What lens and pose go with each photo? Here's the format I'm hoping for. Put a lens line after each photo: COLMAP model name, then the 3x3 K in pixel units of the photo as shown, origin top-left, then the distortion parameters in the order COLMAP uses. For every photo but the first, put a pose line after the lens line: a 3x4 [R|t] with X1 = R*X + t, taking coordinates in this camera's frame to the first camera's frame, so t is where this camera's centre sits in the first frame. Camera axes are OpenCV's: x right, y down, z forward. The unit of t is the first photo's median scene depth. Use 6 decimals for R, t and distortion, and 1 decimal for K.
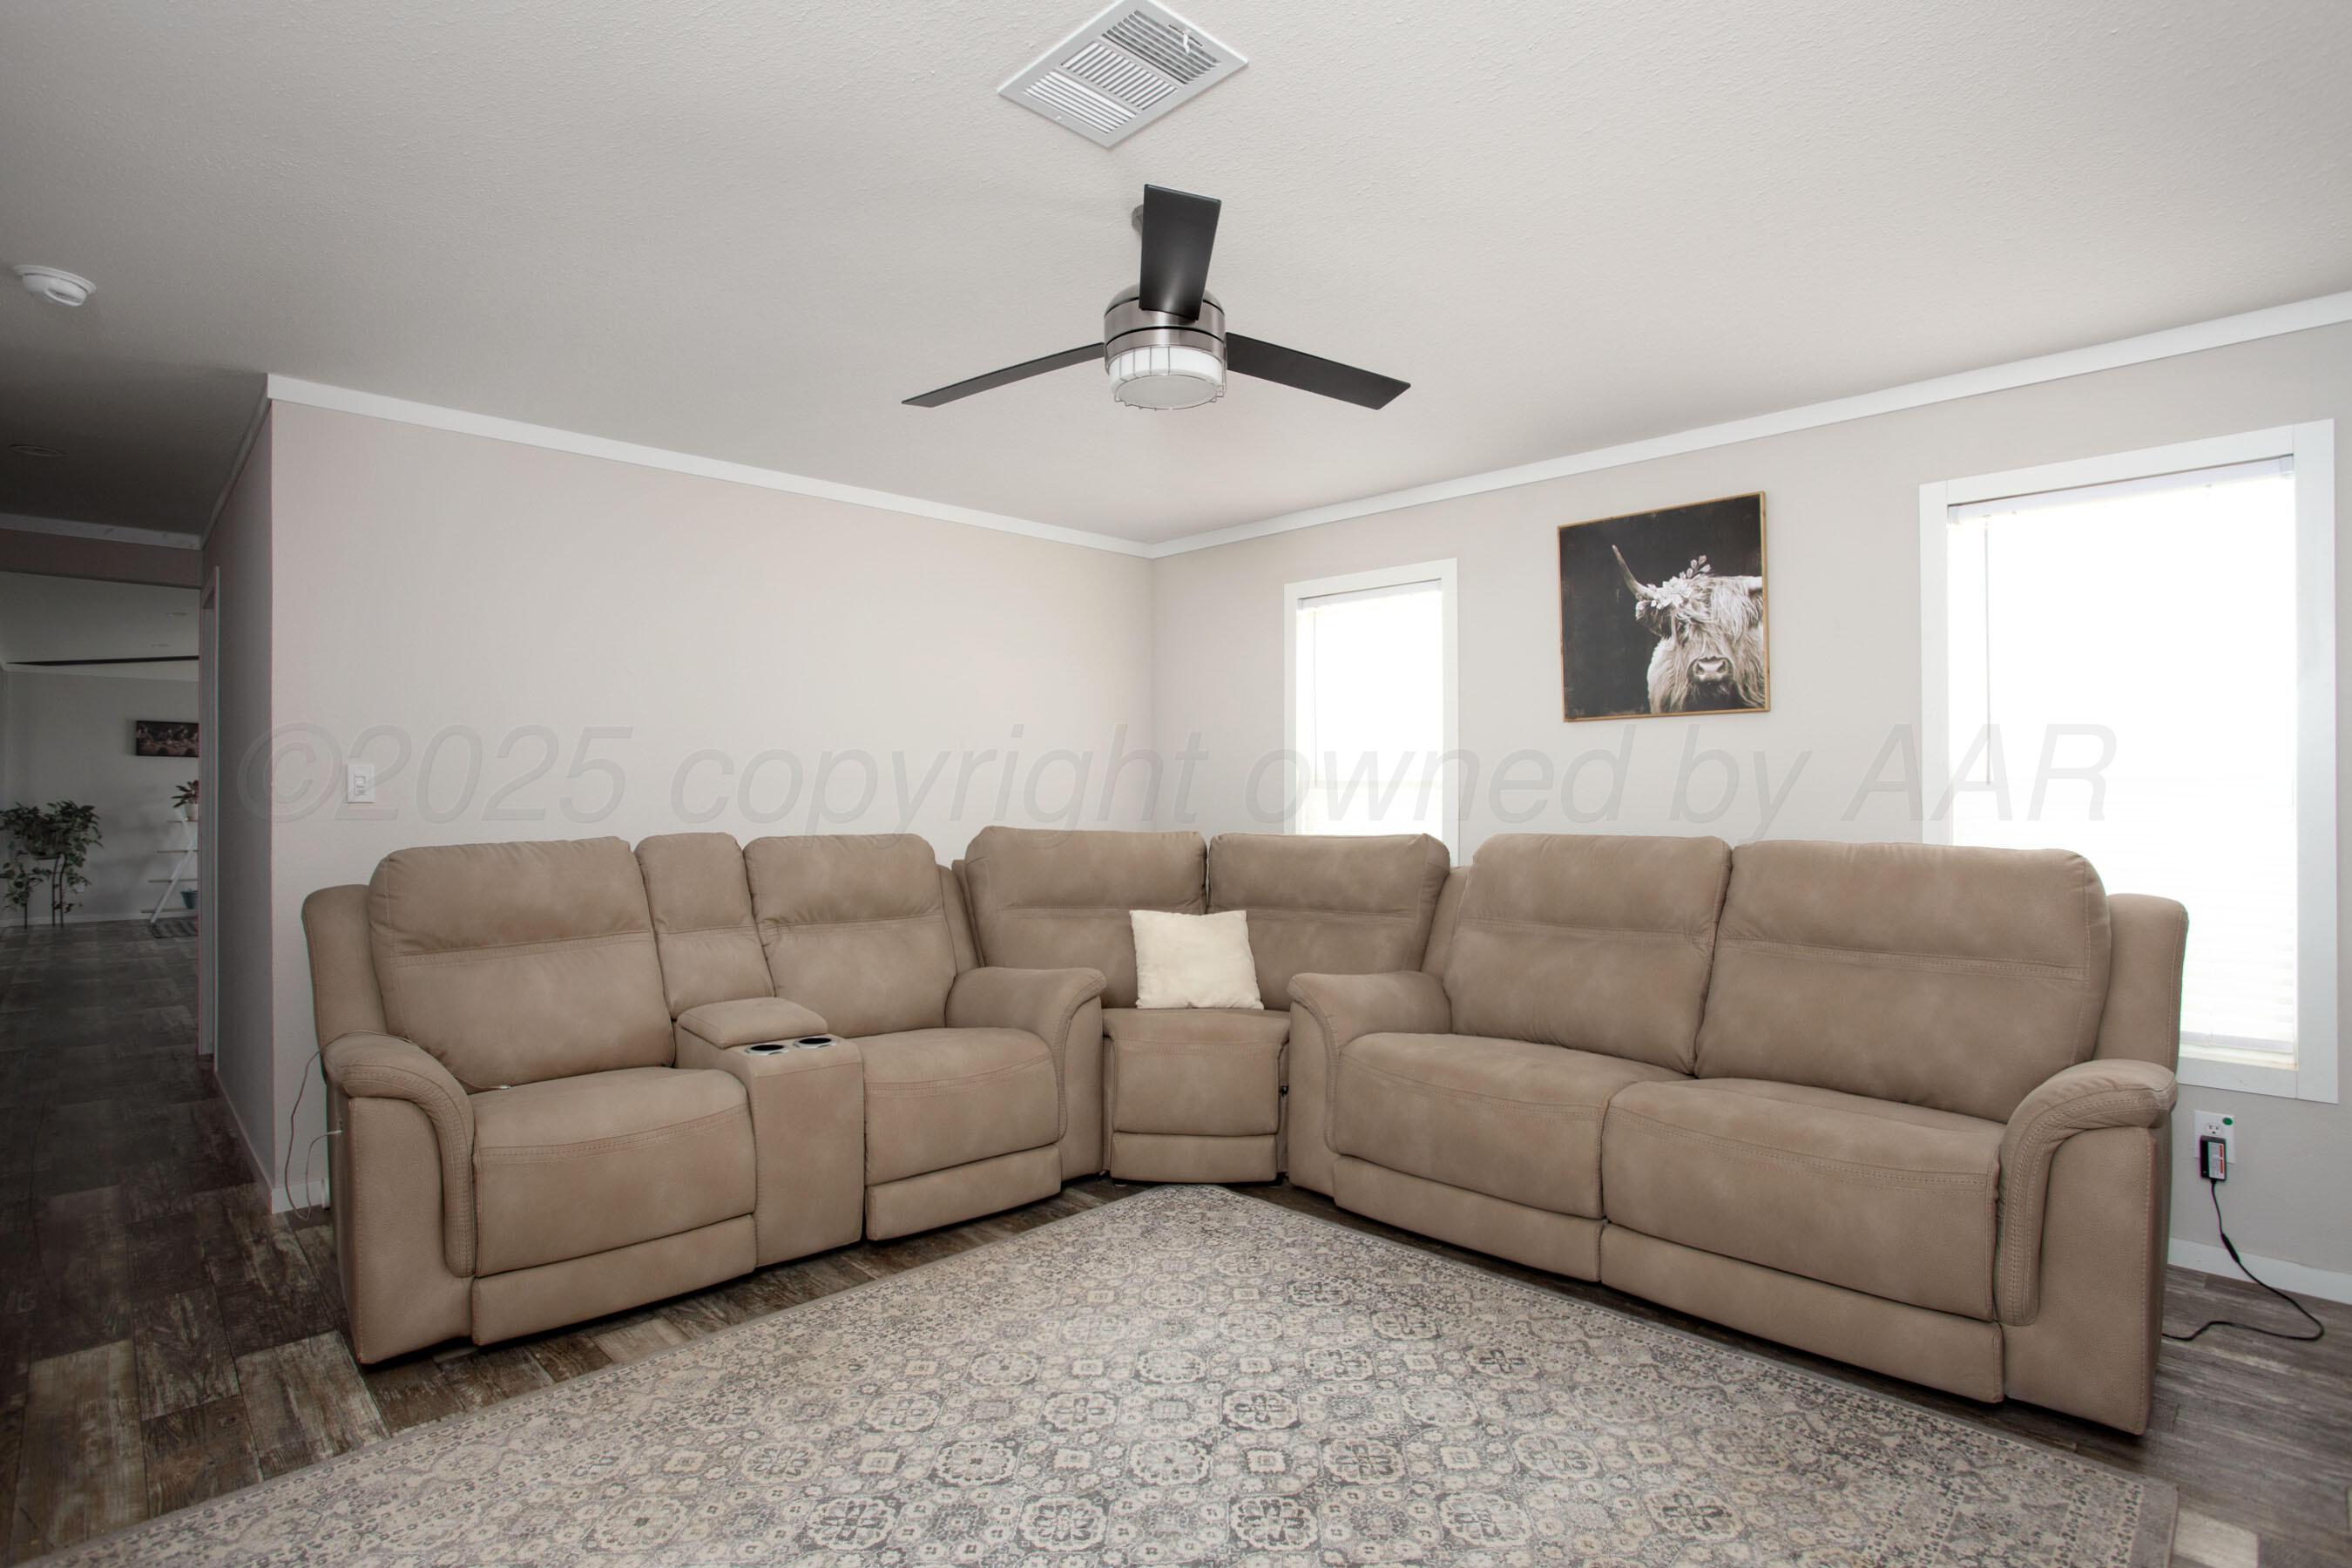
lens RADIAL K [[1158.1, 0, 1184.7], [0, 1158.1, 801.3], [0, 0, 1]] dist [-0.079841, 0.027607]
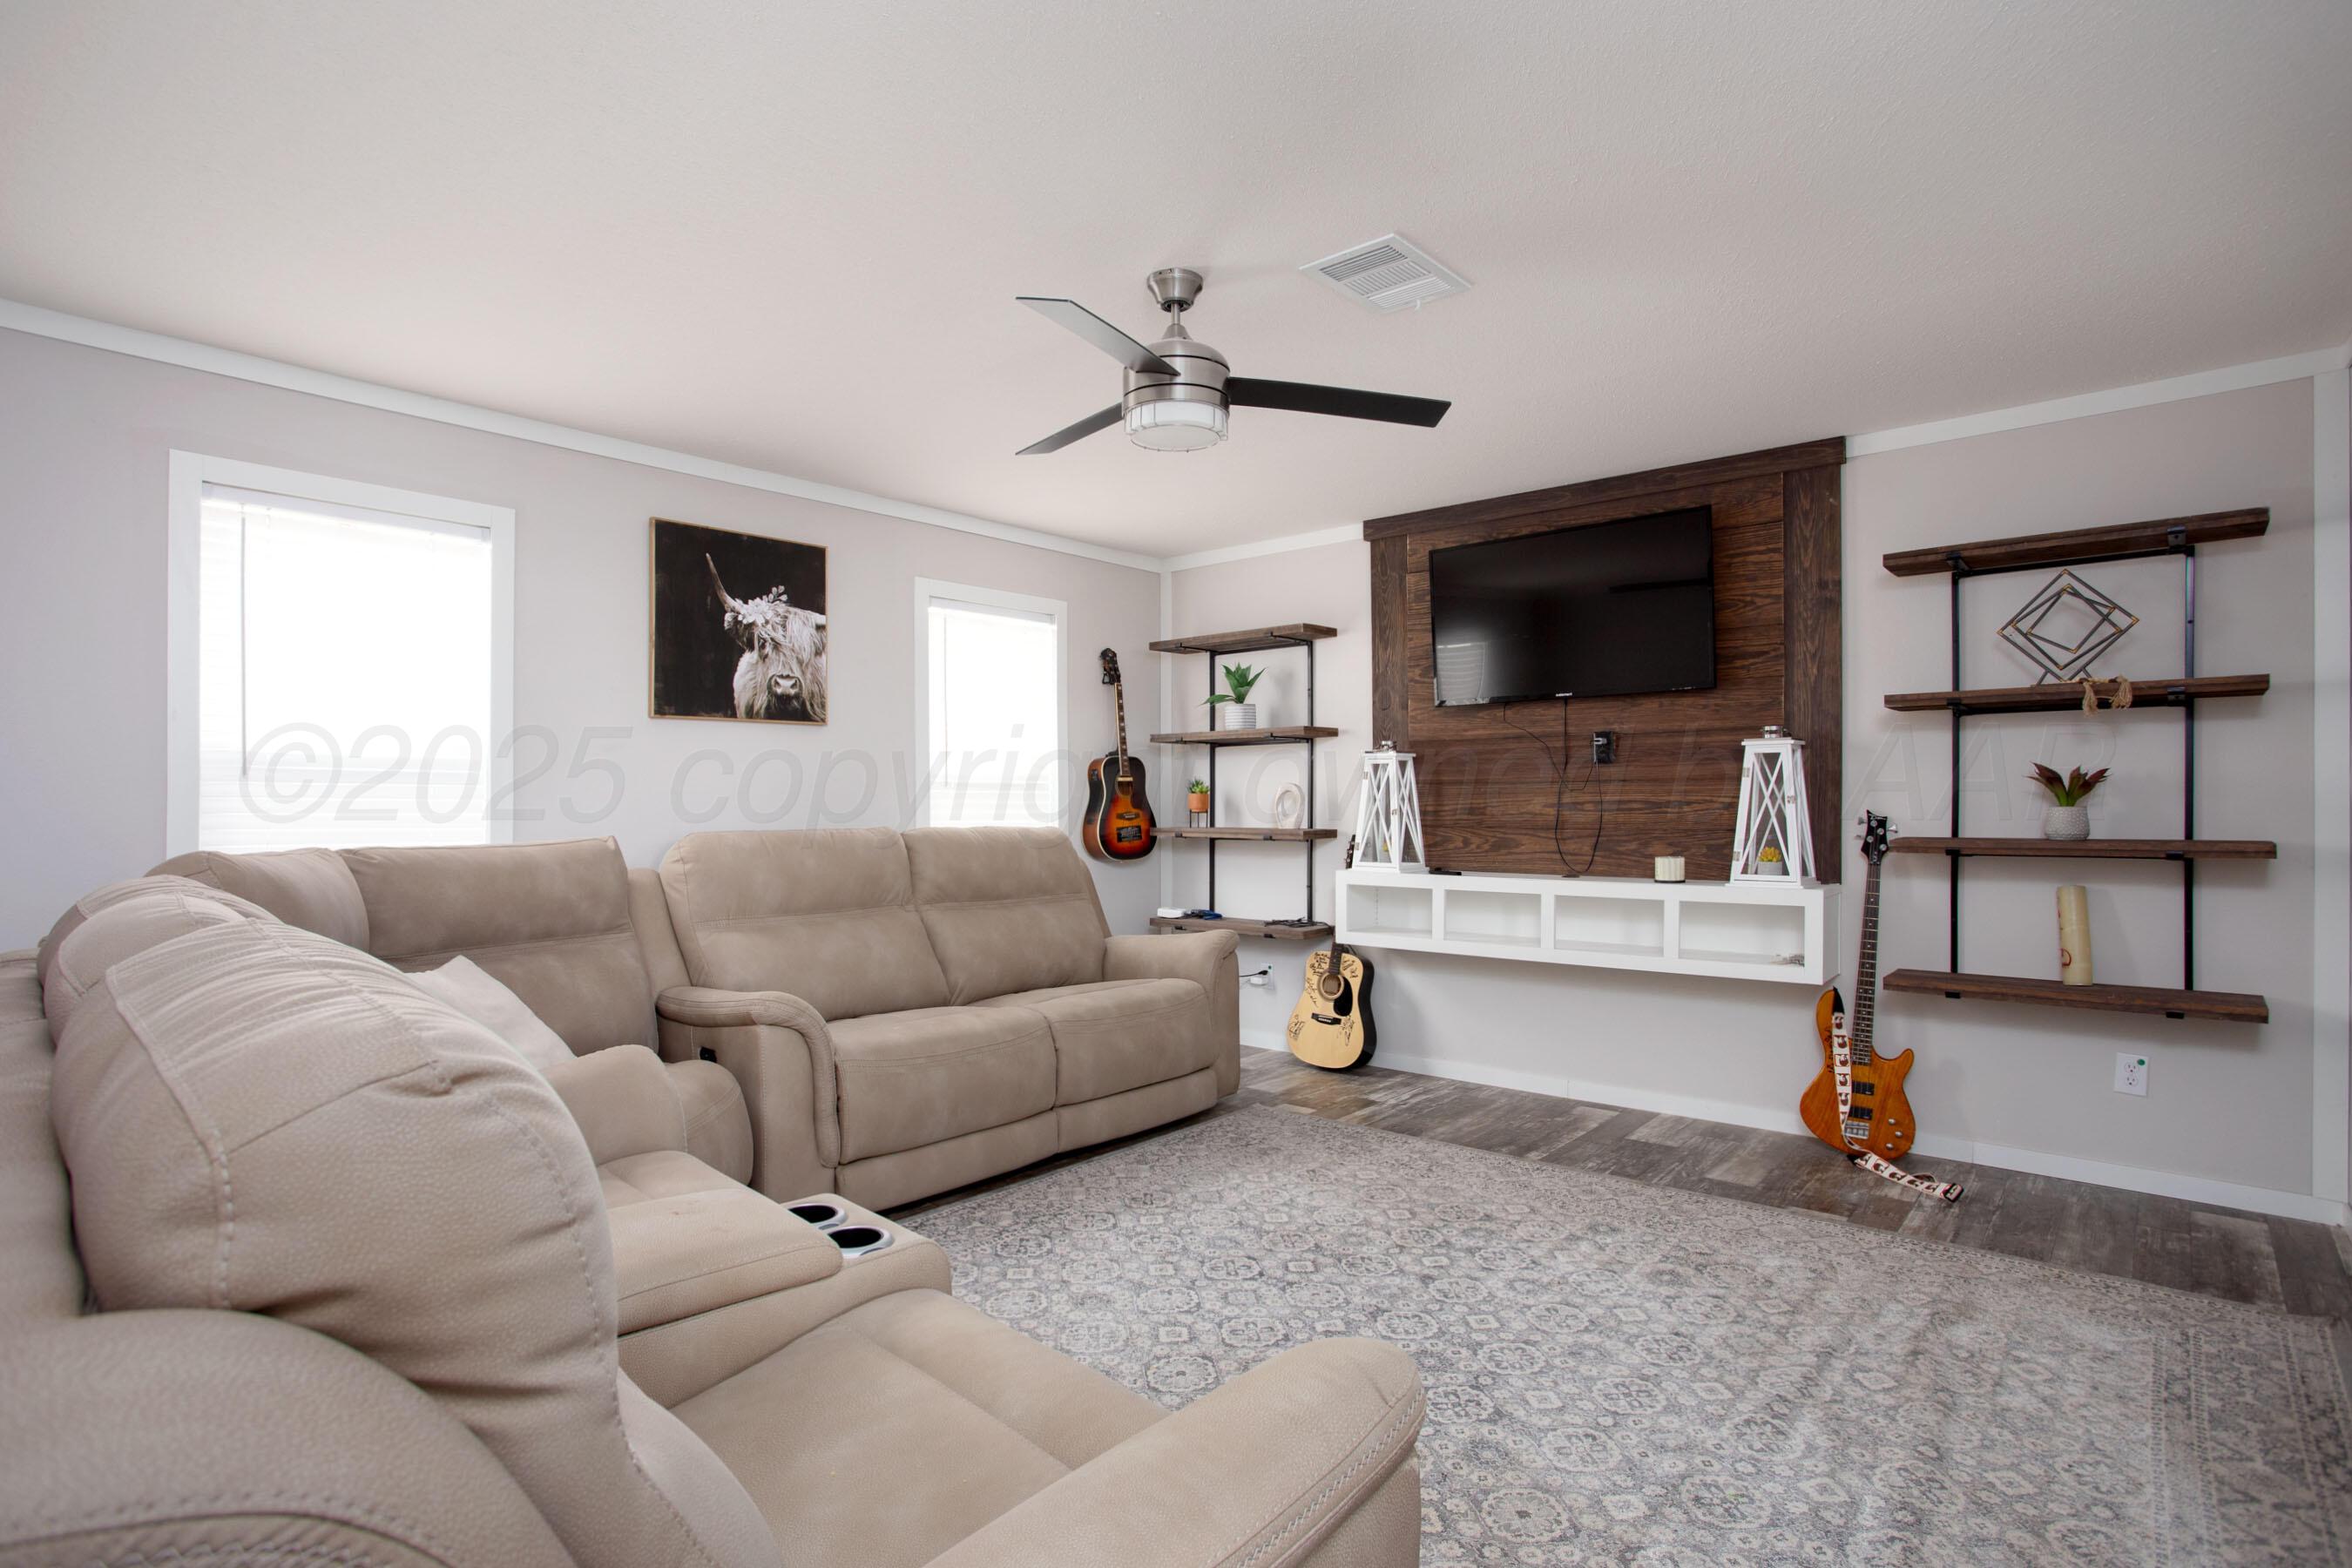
lens RADIAL K [[1155.9, 0, 1176.0], [0, 1155.9, 784.0], [0, 0, 1]] dist [-0.081028, 0.000417]
pose [[-0.073750, 0.012509, 0.997198, -0.751057], [0.004168, 0.999916, -0.012235, 0.000990], [-0.997268, 0.003254, -0.073796, 0.708720]]
